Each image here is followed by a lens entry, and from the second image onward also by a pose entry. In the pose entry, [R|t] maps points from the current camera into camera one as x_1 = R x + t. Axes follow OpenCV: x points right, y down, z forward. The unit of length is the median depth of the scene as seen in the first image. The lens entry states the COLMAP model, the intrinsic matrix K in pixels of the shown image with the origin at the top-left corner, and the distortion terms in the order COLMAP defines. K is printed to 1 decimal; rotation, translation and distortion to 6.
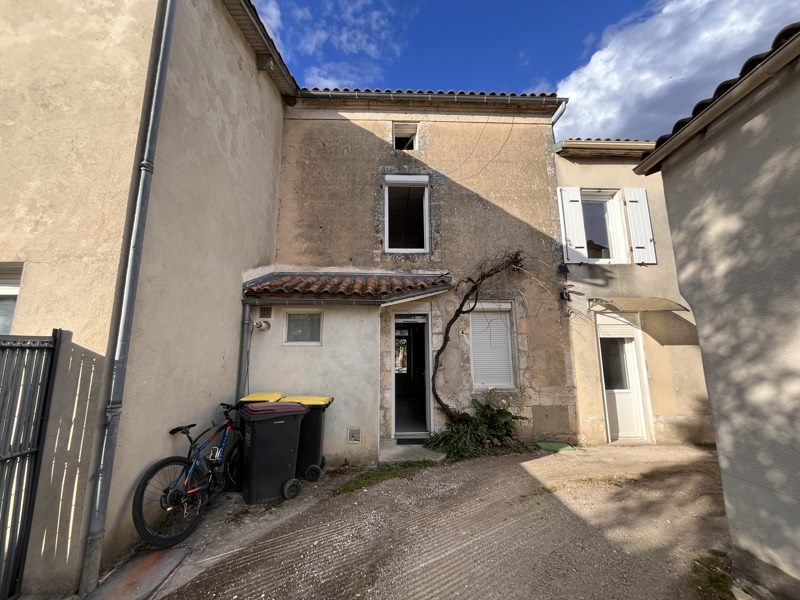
lens RADIAL K [[321.9, 0, 399.0], [0, 321.9, 303.1], [0, 0, 1]] dist [-0.001633, -0.000151]
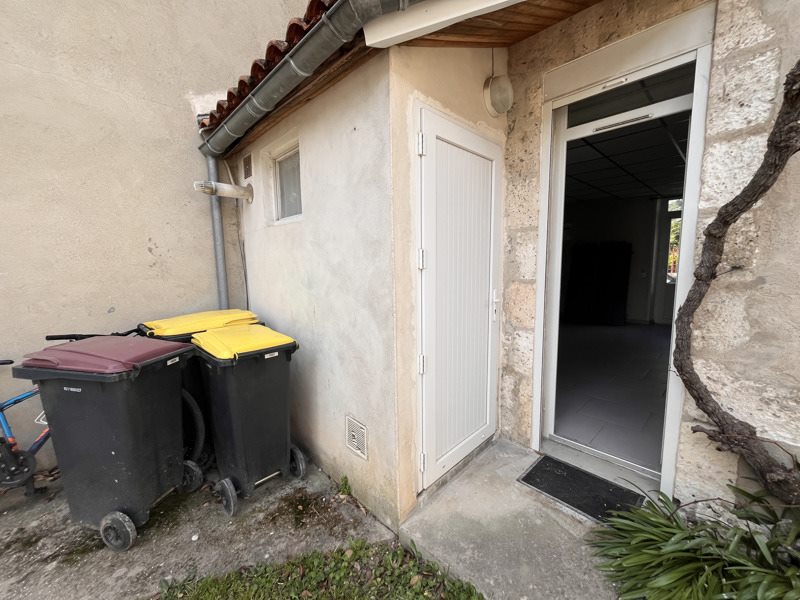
lens RADIAL K [[321.9, 0, 401.5], [0, 321.9, 298.9], [0, 0, 1]] dist [-0.001633, -0.000151]
pose [[0.661307, 0.084603, -0.745329, 0.177928], [0.133784, 0.964386, 0.228171, 0.155774], [0.738089, -0.250604, 0.626436, 0.804817]]
